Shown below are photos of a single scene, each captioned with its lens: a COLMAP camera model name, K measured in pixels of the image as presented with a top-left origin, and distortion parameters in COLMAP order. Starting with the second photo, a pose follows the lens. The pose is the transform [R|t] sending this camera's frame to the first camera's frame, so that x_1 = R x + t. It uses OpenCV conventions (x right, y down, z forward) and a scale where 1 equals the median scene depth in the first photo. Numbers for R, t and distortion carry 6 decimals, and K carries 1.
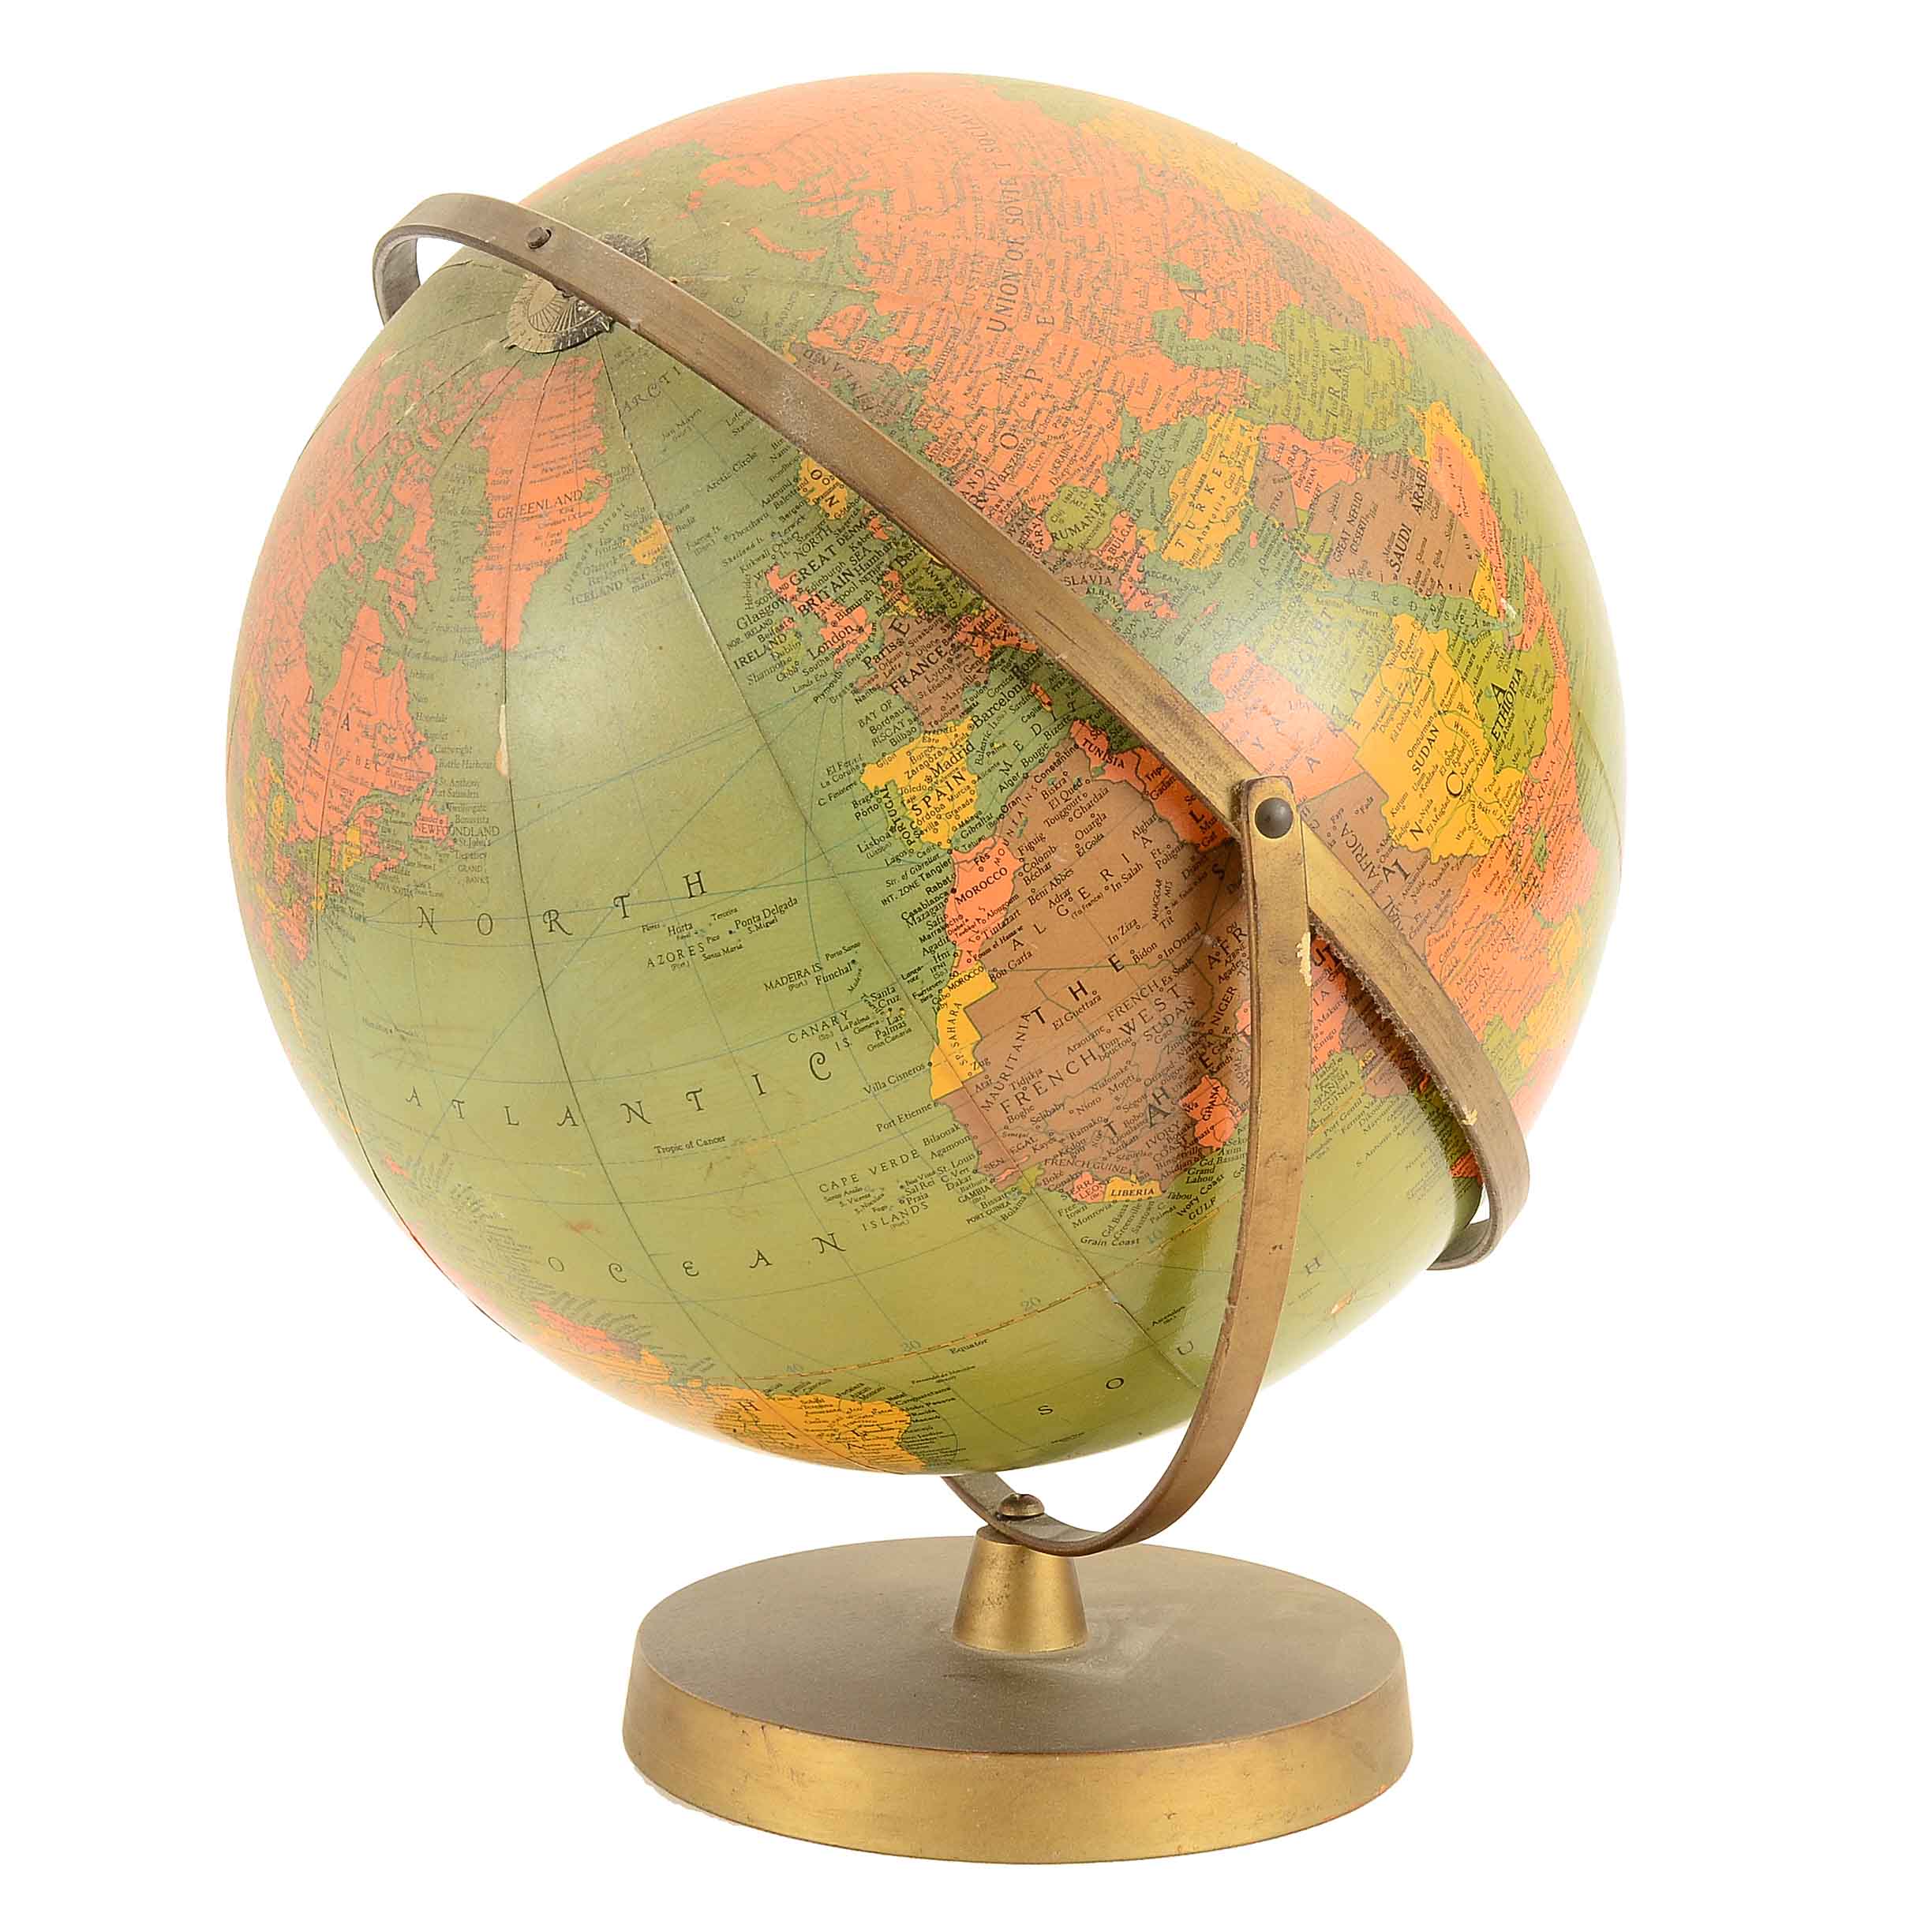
lens RADIAL K [[4311.7, 0, 970.7], [0, 4311.7, 971.7], [0, 0, 1]] dist [0.012621, 0.000000]
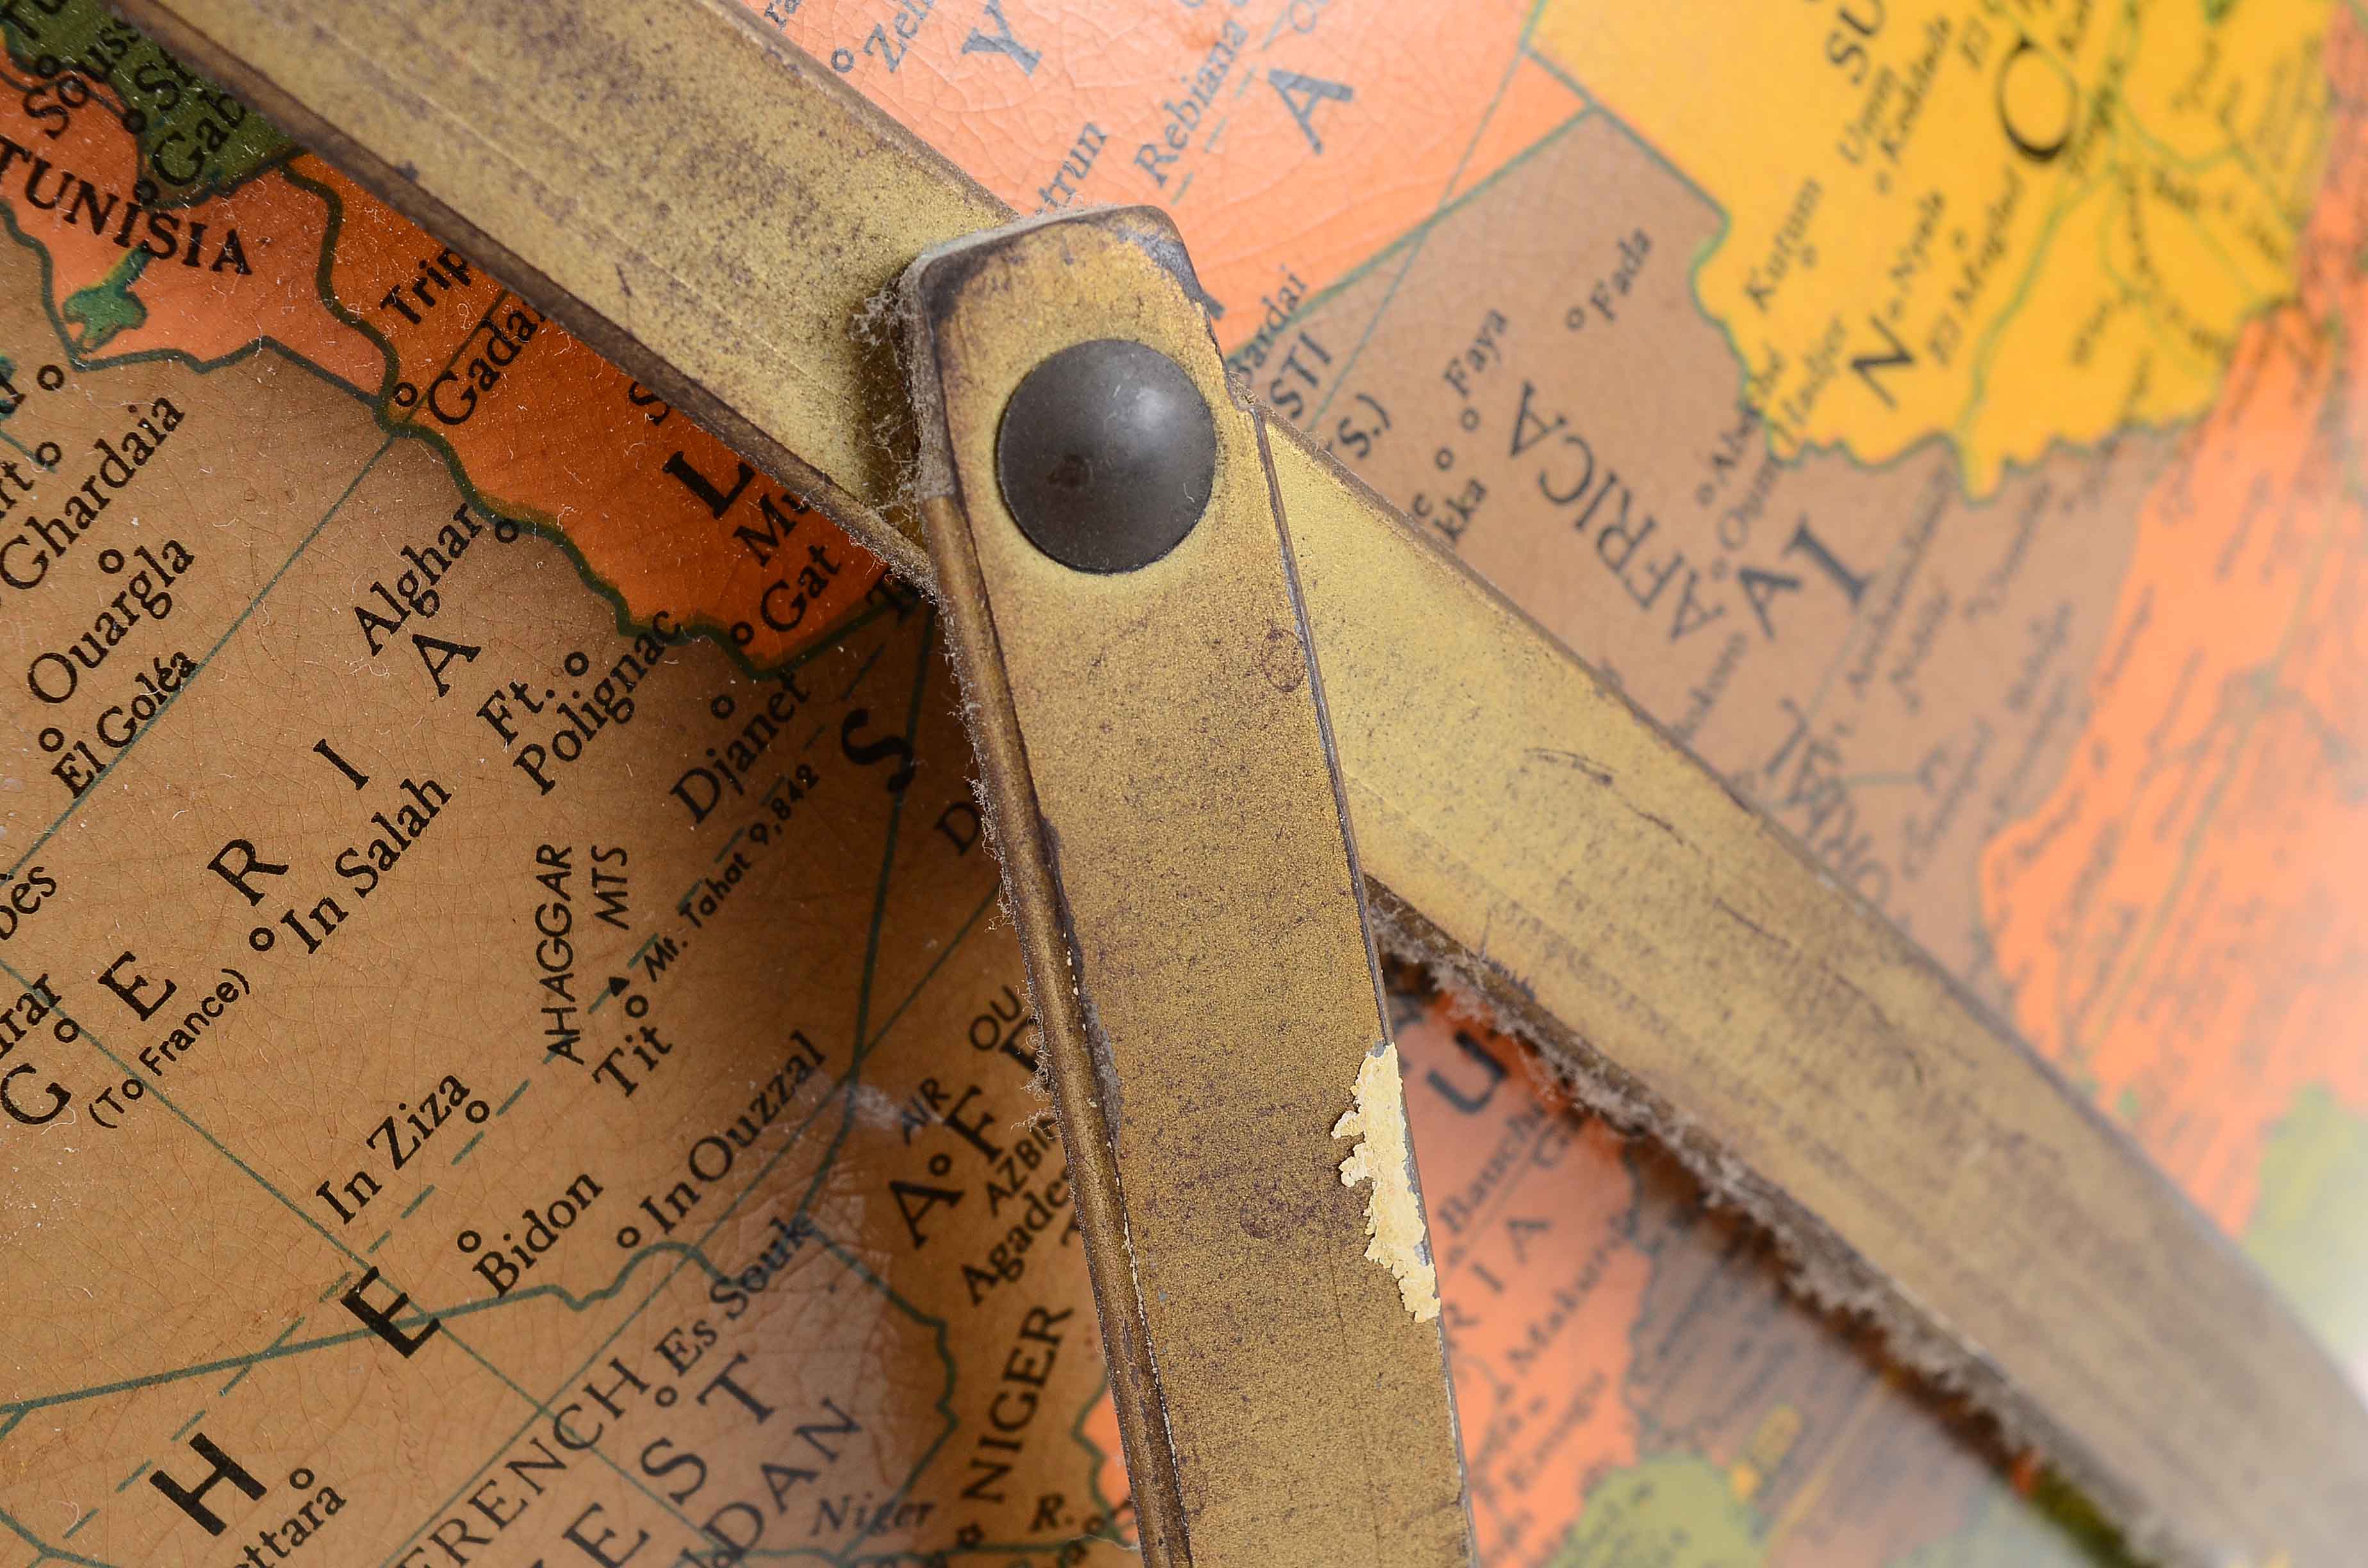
lens RADIAL K [[5389.3, 0, 1179.8], [0, 5389.3, 782.0], [0, 0, 1]] dist [0.056481, 0.000000]
pose [[0.991753, -0.127964, -0.007141, 0.071341], [0.128074, 0.987444, 0.092478, -0.041395], [-0.004783, -0.092630, 0.995689, 0.760083]]
